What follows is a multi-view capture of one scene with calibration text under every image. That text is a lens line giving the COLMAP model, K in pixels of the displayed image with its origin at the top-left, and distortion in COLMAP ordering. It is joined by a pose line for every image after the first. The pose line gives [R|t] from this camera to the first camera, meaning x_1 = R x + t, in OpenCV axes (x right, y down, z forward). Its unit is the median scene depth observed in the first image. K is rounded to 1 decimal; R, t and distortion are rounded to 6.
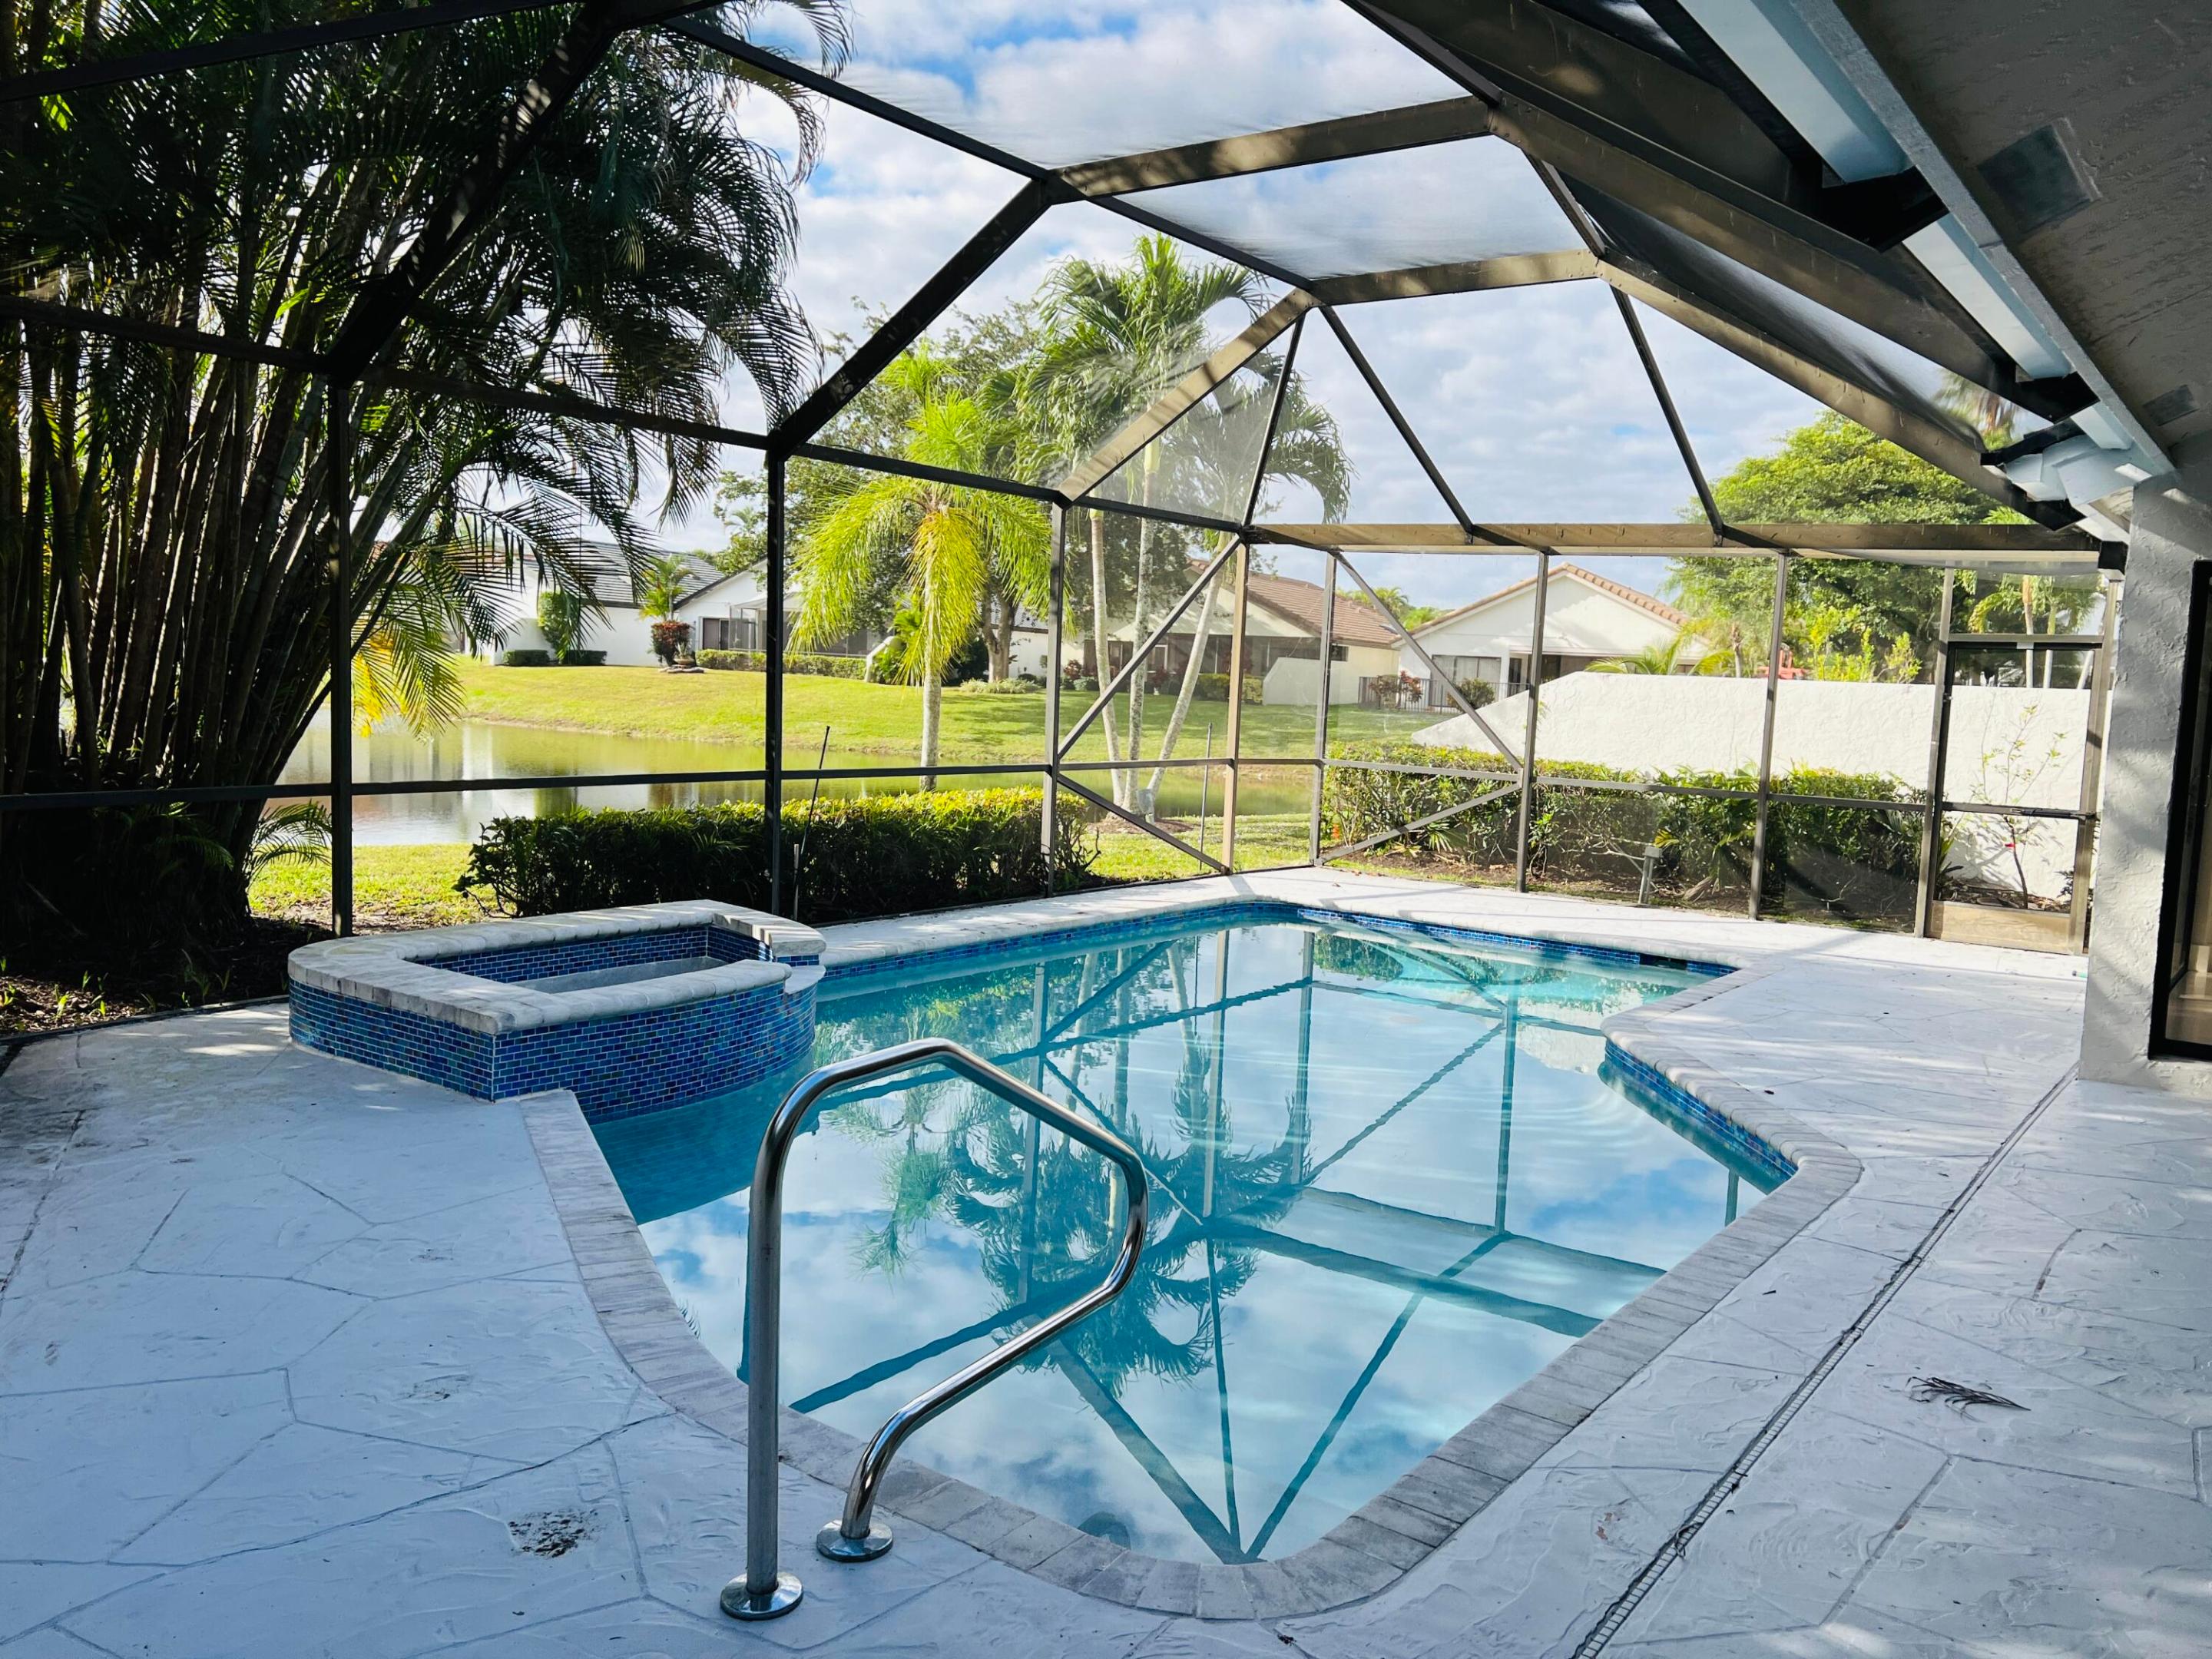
lens RADIAL K [[1680.5, 0, 1106.6], [0, 1680.5, 831.0], [0, 0, 1]] dist [0.015116, -0.020552]
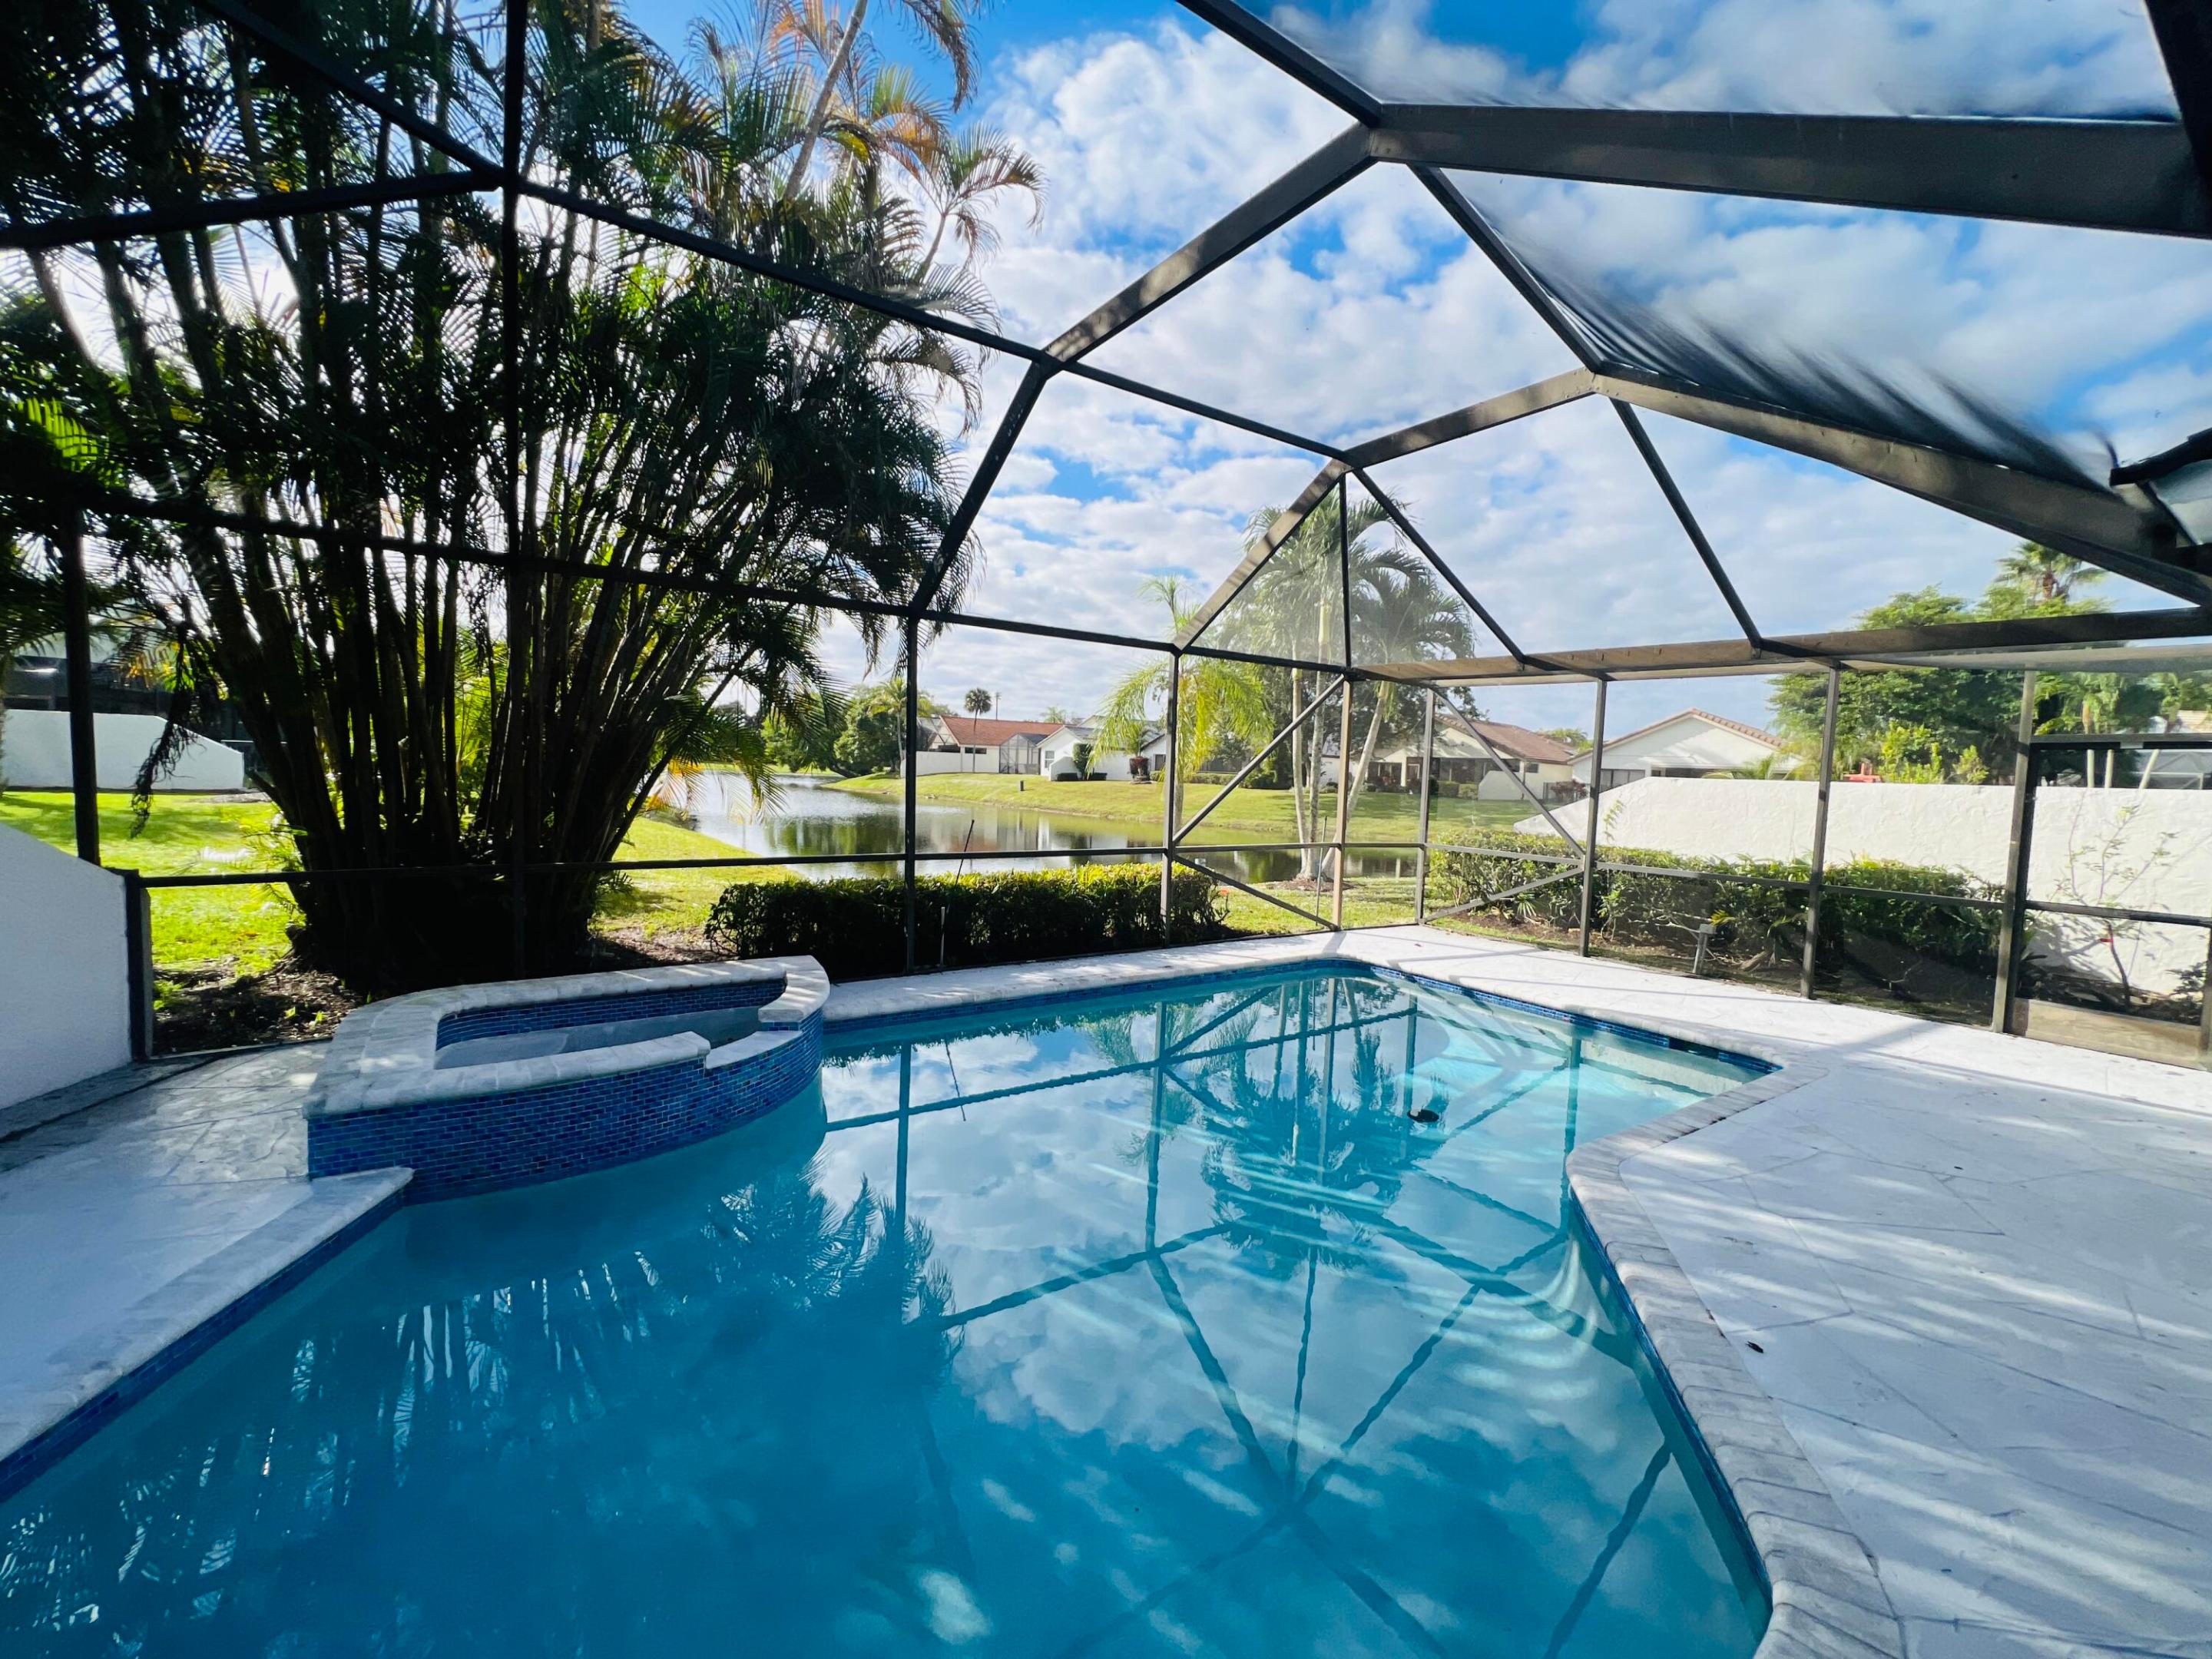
lens RADIAL K [[890.6, 0, 1098.4], [0, 890.6, 827.5], [0, 0, 1]] dist [-0.003899, 0.001437]
pose [[0.944597, 0.009625, -0.328092, 0.129458], [-0.024201, 0.998892, -0.040372, -0.023643], [0.327340, 0.046075, 0.943783, 0.279014]]
